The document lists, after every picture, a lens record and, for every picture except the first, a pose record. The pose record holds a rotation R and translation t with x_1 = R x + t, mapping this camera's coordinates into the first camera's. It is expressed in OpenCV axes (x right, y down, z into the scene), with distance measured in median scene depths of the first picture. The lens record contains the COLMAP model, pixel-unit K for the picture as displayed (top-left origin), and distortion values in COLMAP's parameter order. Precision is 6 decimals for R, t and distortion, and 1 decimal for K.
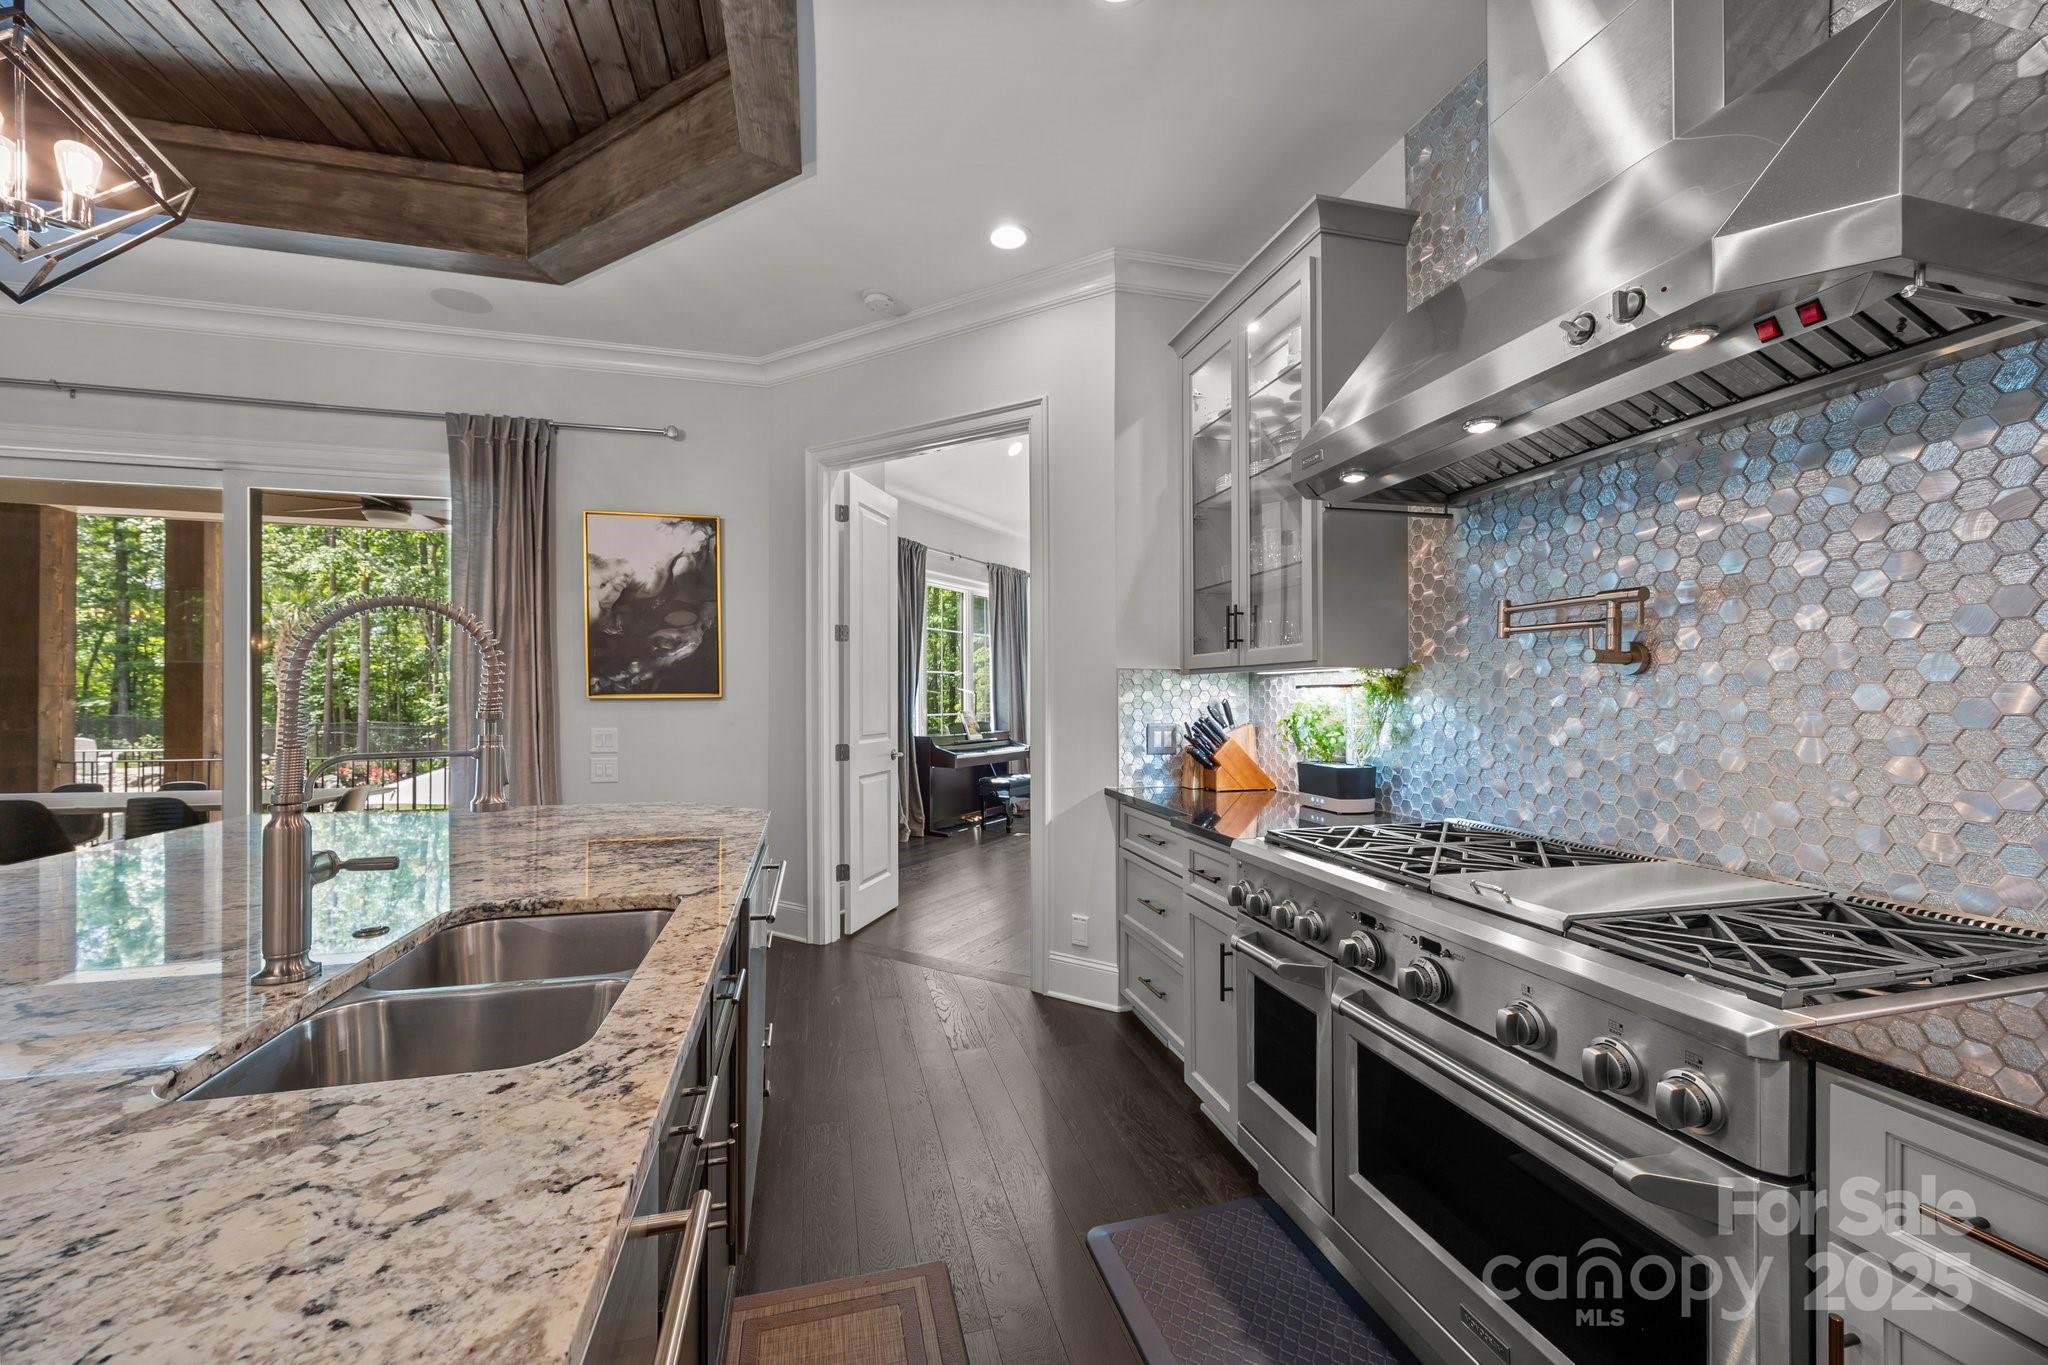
lens RADIAL K [[785.2, 0, 1029.7], [0, 785.2, 694.1], [0, 0, 1]] dist [-0.003526, 0.000543]
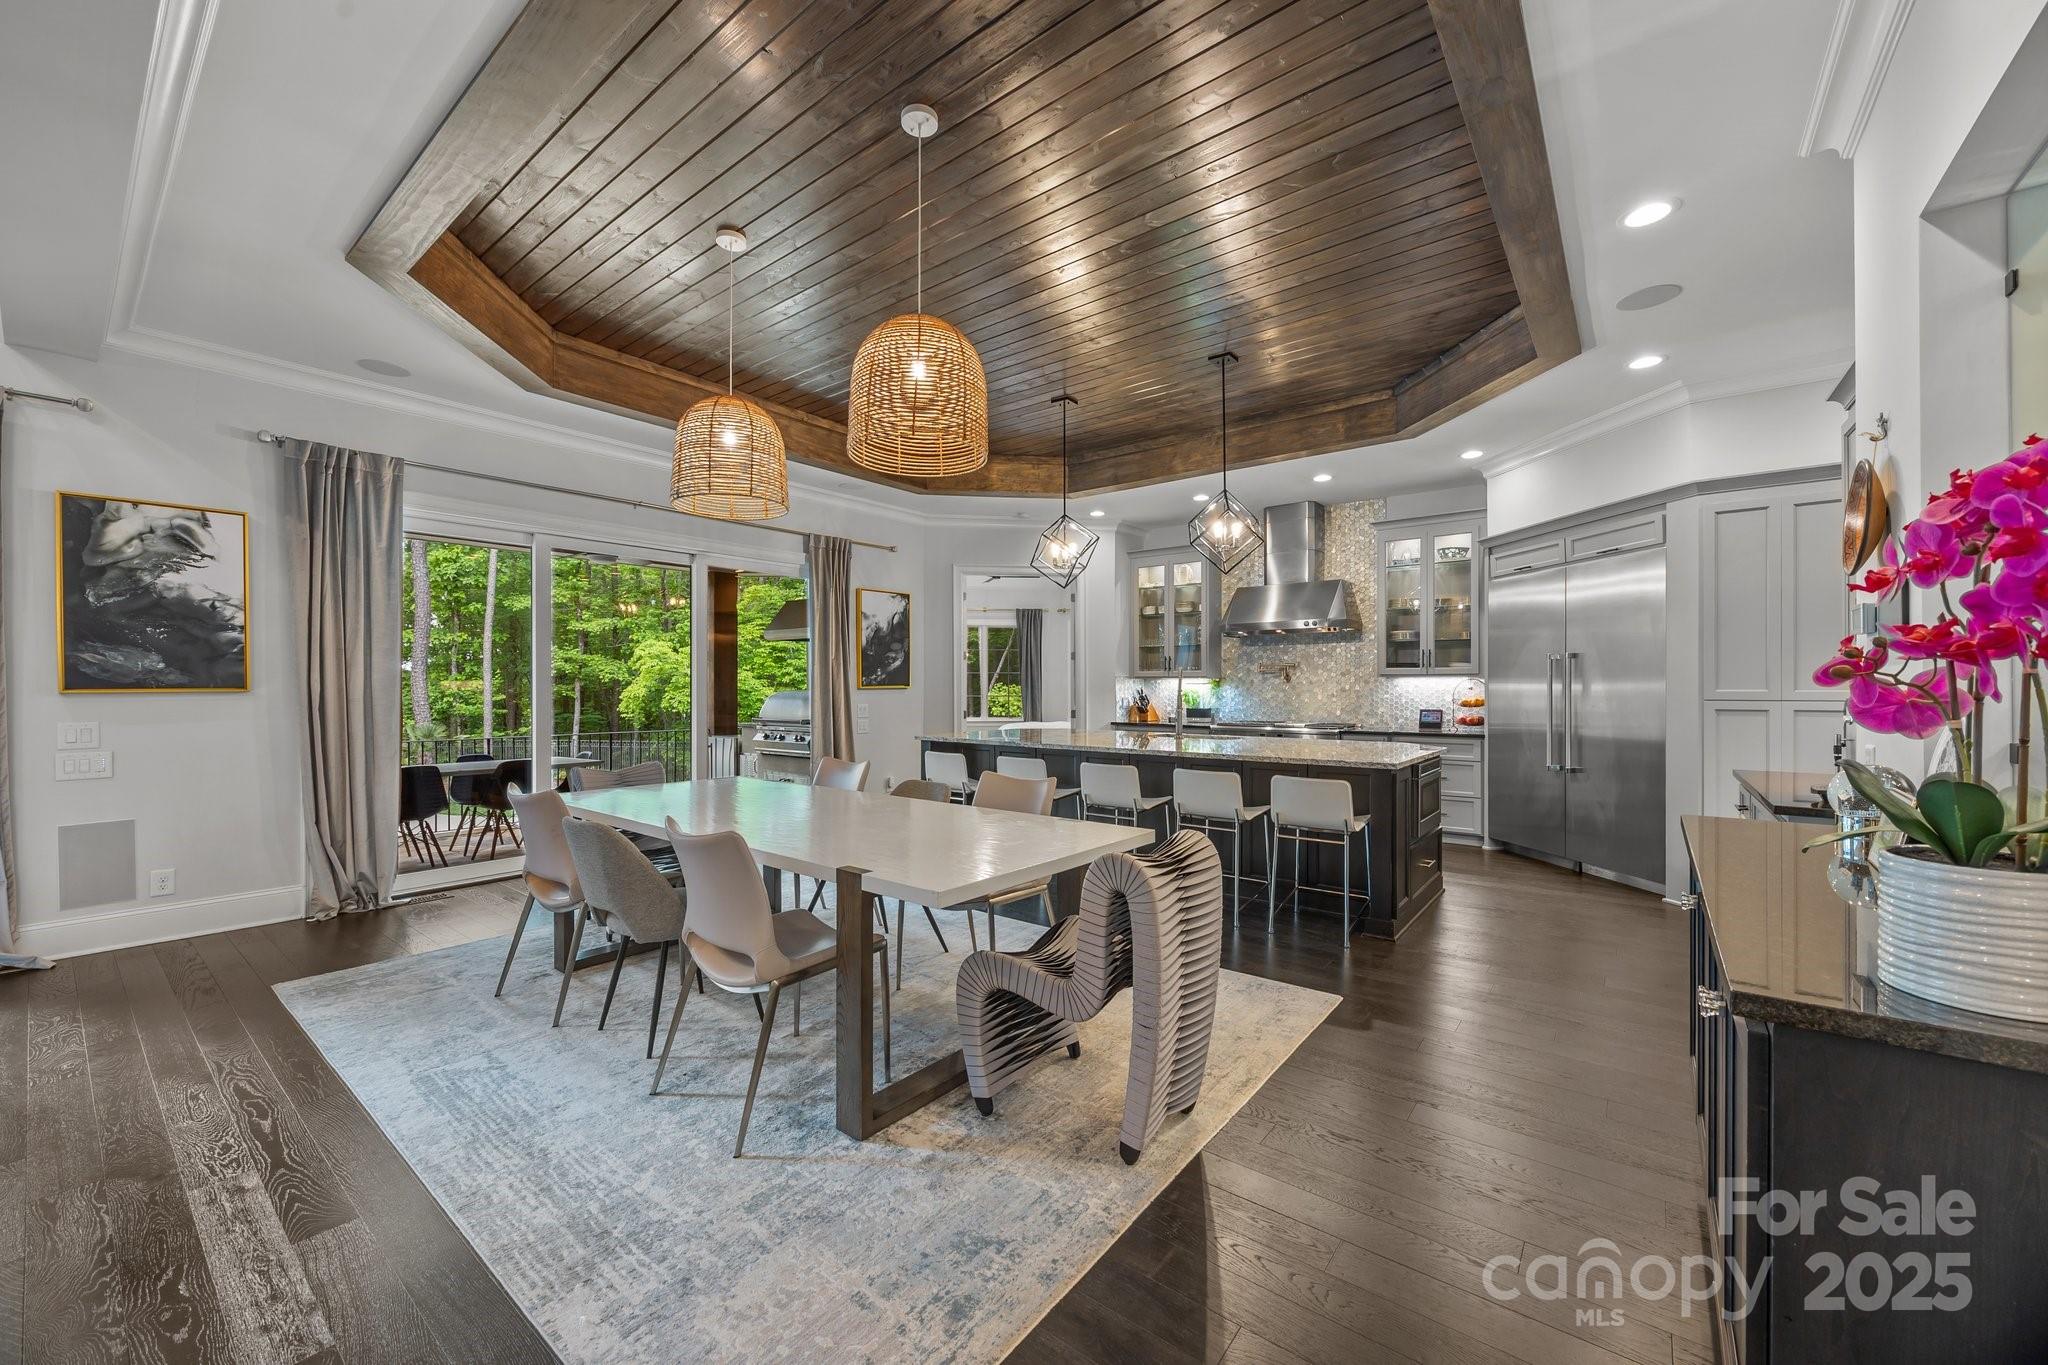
lens RADIAL K [[785.2, 0, 1029.8], [0, 785.2, 686.9], [0, 0, 1]] dist [-0.003526, 0.000543]
pose [[0.800409, -0.003311, 0.599445, -1.365917], [-0.001591, 0.999969, 0.007648, -0.012902], [-0.599452, -0.007075, 0.800380, -0.746321]]
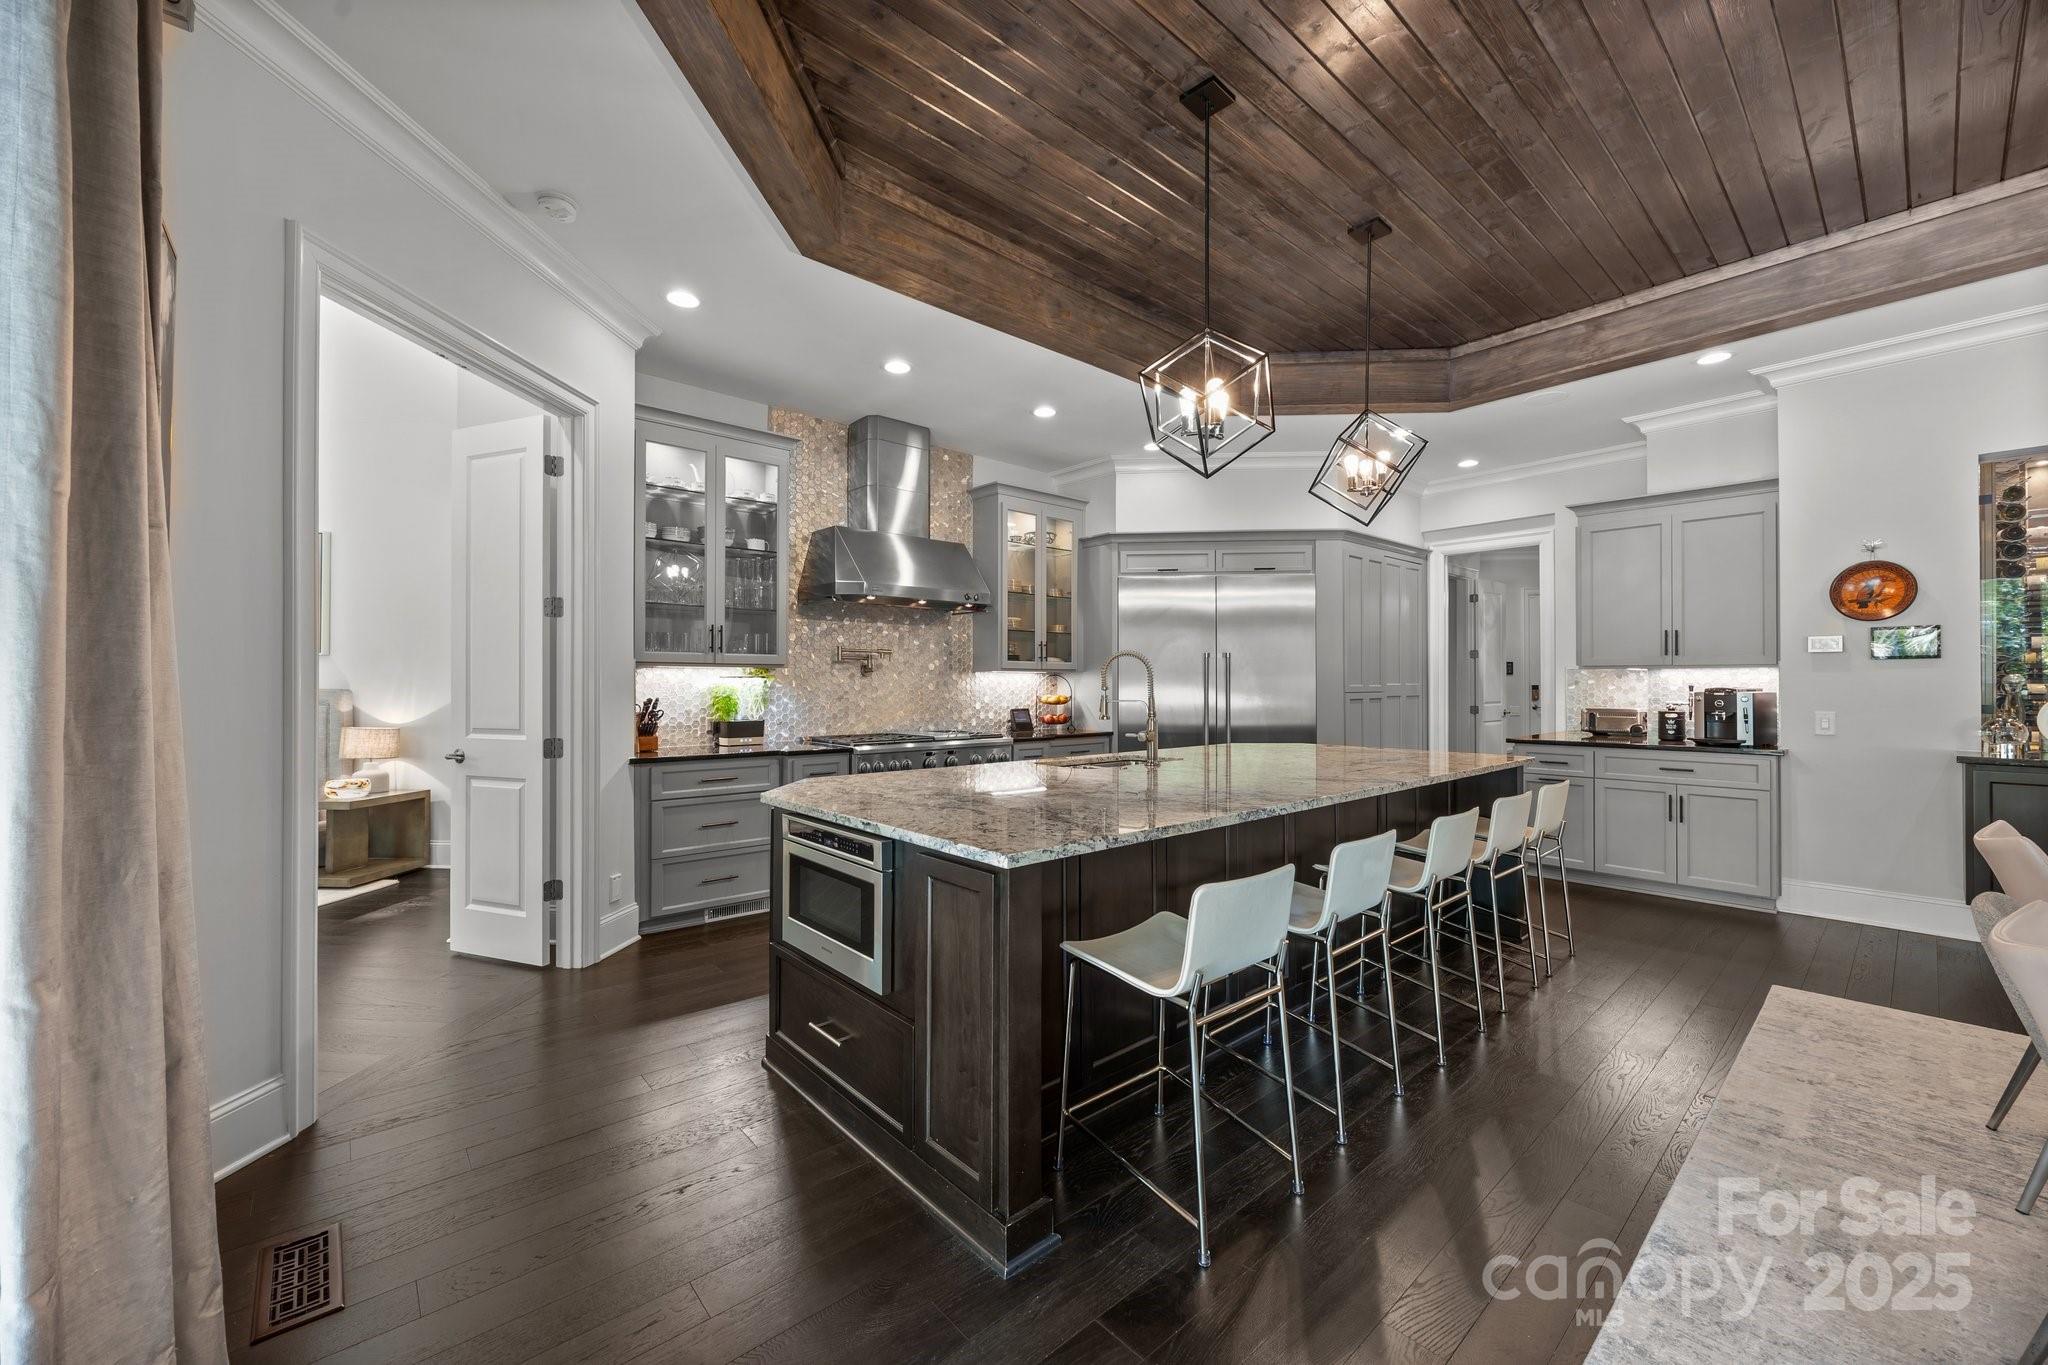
lens RADIAL K [[785.2, 0, 1028.1], [0, 785.2, 676.9], [0, 0, 1]] dist [-0.003526, 0.000543]
pose [[-0.437684, 0.007239, 0.899100, -1.013069], [-0.006431, 0.999917, -0.011181, 0.004816], [-0.899106, -0.010676, -0.437601, 0.804833]]
